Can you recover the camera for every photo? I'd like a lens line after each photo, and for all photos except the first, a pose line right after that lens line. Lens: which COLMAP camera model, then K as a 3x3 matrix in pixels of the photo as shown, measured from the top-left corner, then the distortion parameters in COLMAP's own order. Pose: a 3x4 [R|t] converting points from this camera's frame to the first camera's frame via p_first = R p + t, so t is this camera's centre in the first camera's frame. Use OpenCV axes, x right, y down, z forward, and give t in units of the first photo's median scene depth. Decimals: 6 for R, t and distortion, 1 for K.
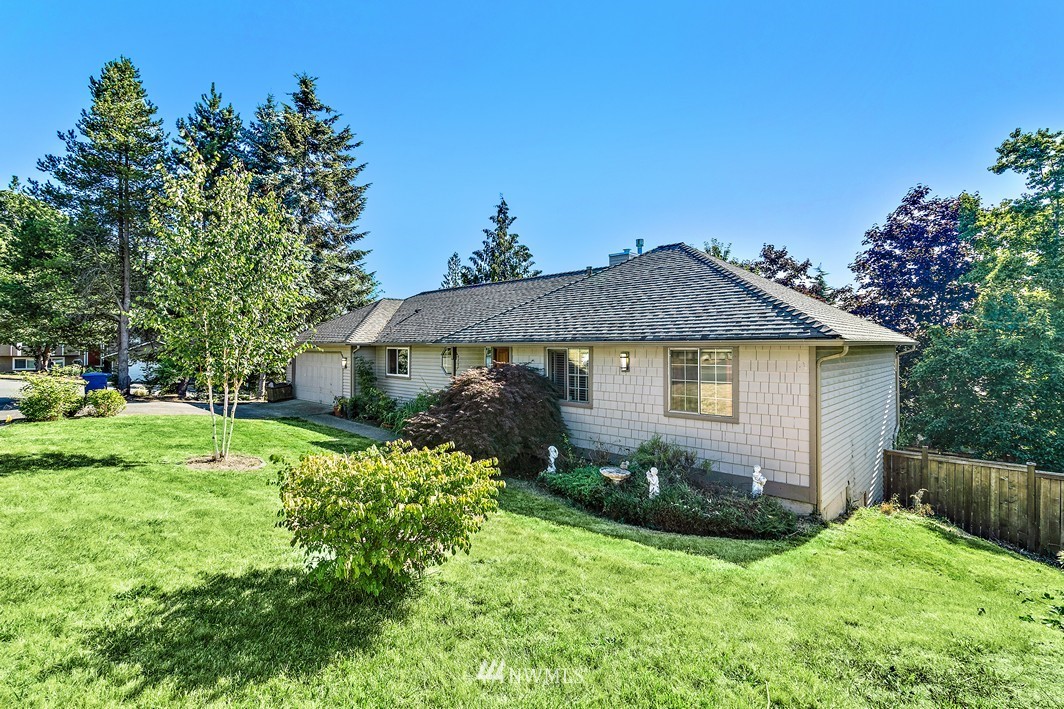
lens RADIAL K [[491.9, 0, 528.8], [0, 491.9, 351.8], [0, 0, 1]] dist [-0.002193, 0.001237]
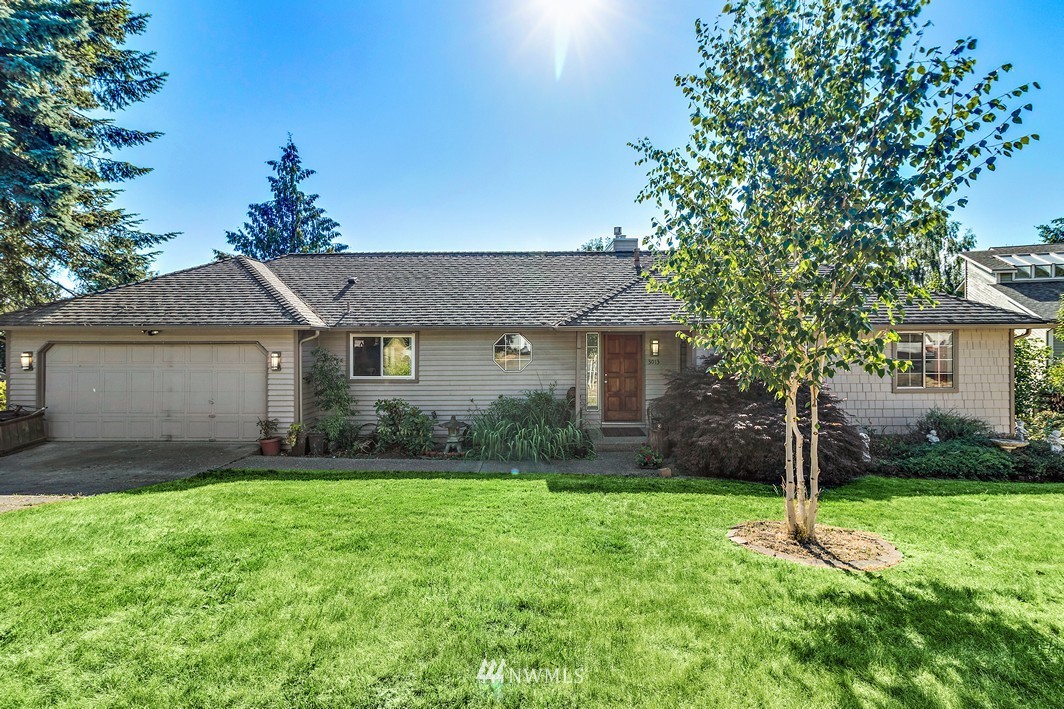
lens RADIAL K [[491.9, 0, 532.1], [0, 491.9, 349.5], [0, 0, 1]] dist [-0.002193, 0.001237]
pose [[0.720940, -0.005259, 0.692977, -0.564445], [0.009903, 0.999947, -0.002714, 0.014892], [-0.692927, 0.008819, 0.720954, 0.402432]]
